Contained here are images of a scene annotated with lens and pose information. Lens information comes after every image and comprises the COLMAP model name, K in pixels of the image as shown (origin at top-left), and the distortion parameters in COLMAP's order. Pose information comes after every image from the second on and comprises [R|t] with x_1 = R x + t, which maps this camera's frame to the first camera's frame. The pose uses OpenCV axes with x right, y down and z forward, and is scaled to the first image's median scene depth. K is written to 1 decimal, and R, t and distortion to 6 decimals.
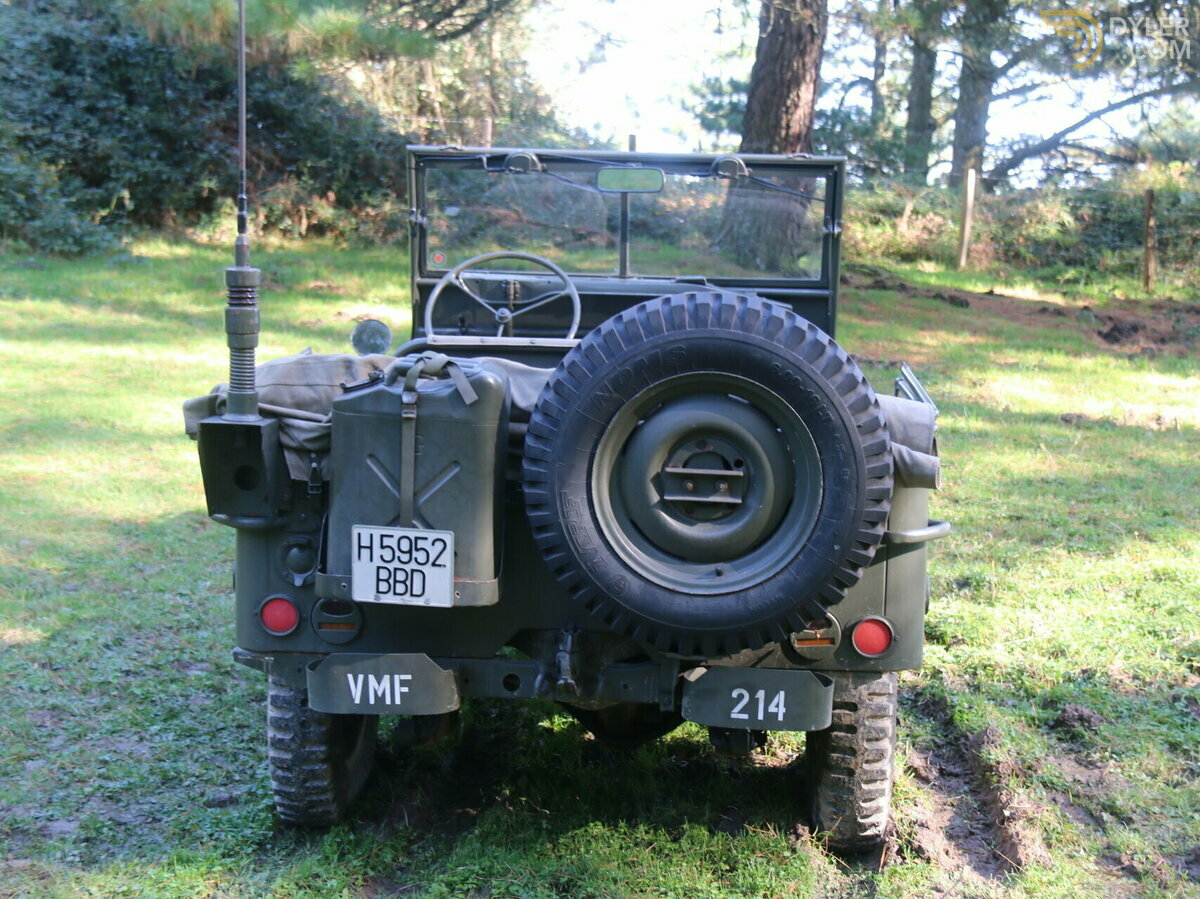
lens RADIAL K [[1872.4, 0, 615.6], [0, 1872.4, 452.5], [0, 0, 1]] dist [-0.001111, 0.988834]
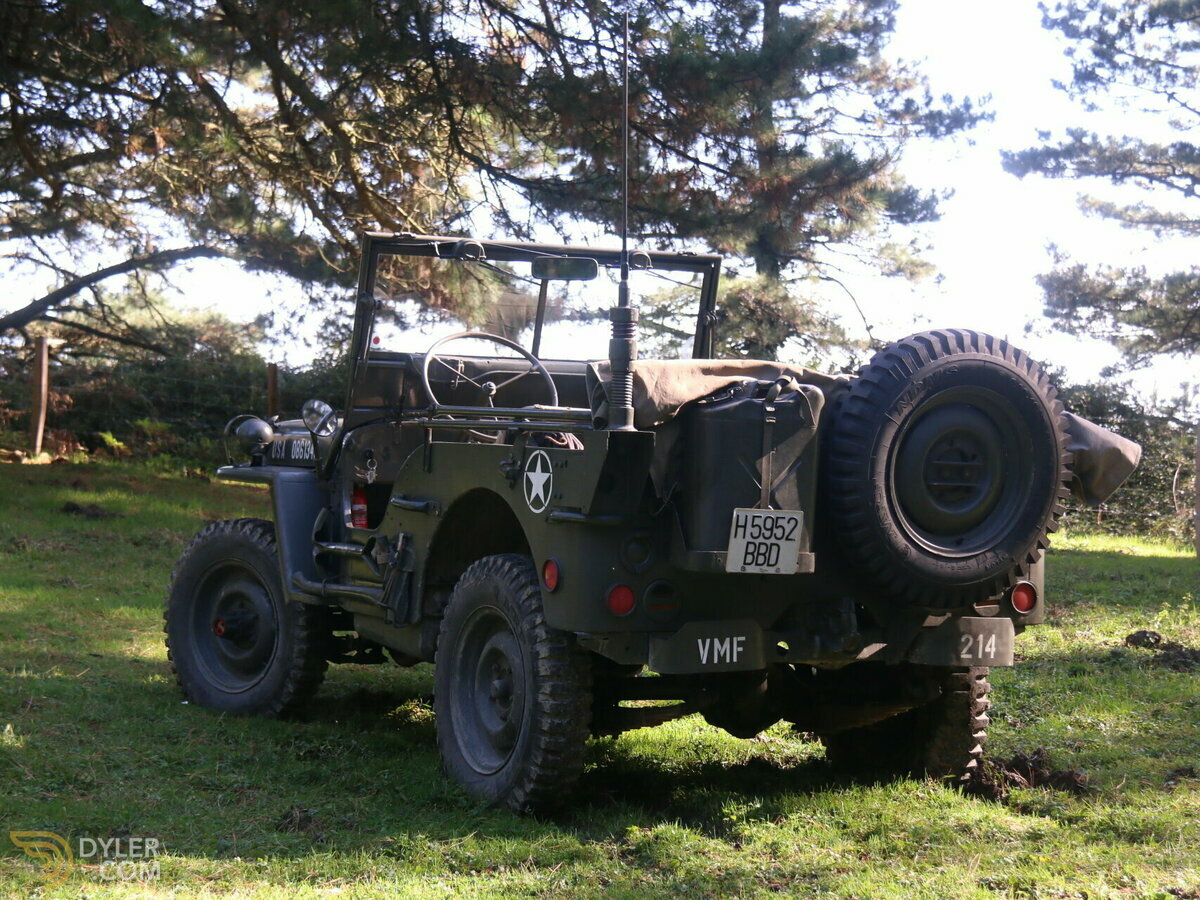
lens RADIAL K [[2704.5, 0, 600.0], [0, 2704.5, 450.0], [0, 0, 1]] dist [0.314129, 0.488228]
pose [[0.856552, -0.007950, 0.515999, -1.125584], [0.071490, 0.992069, -0.103388, 0.176670], [-0.511085, 0.125446, 0.850327, -0.492055]]
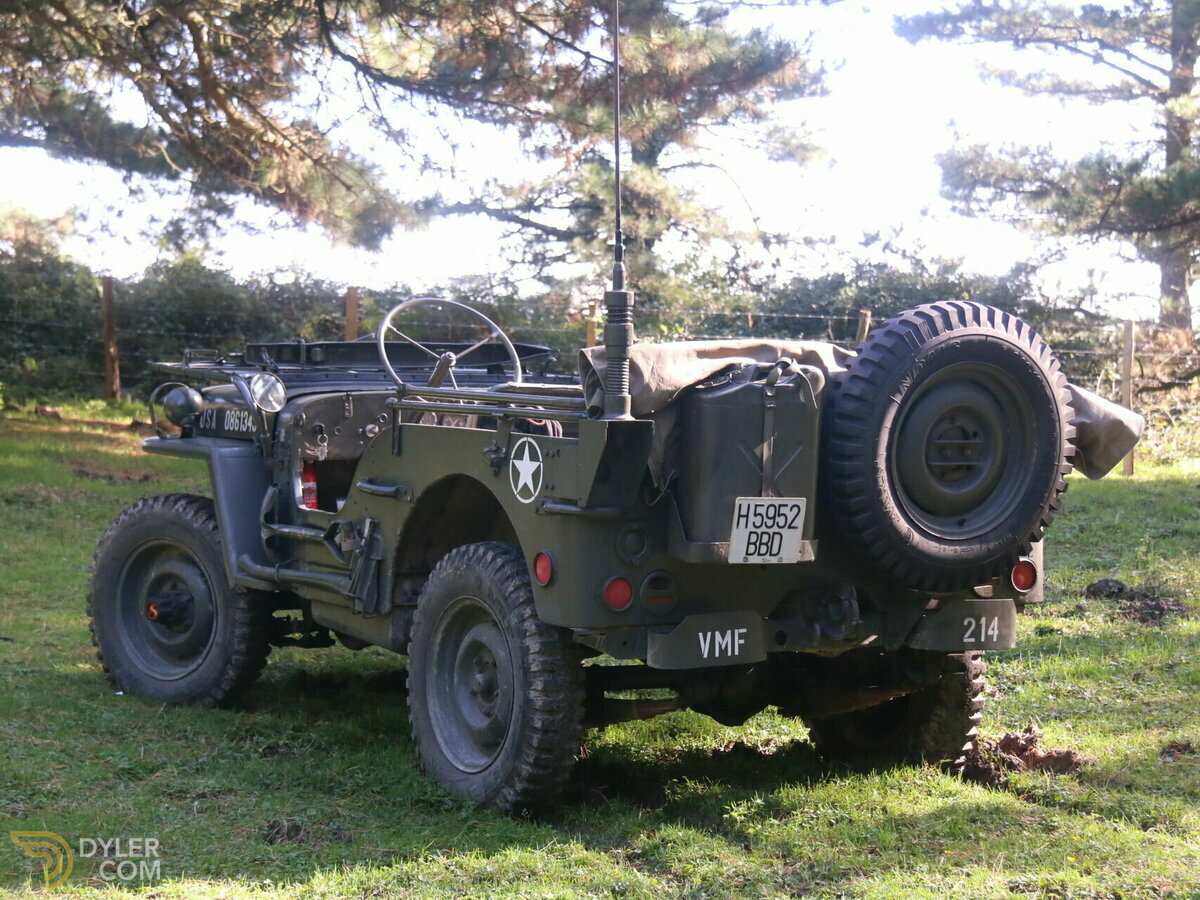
lens RADIAL K [[3022.6, 0, 600.0], [0, 3022.6, 450.0], [0, 0, 1]] dist [0.460032, 0.079859]
pose [[0.826299, -0.042141, 0.561653, -1.278733], [0.092949, 0.993727, -0.062186, 0.118577], [-0.555509, 0.103589, 0.825033, -0.556441]]
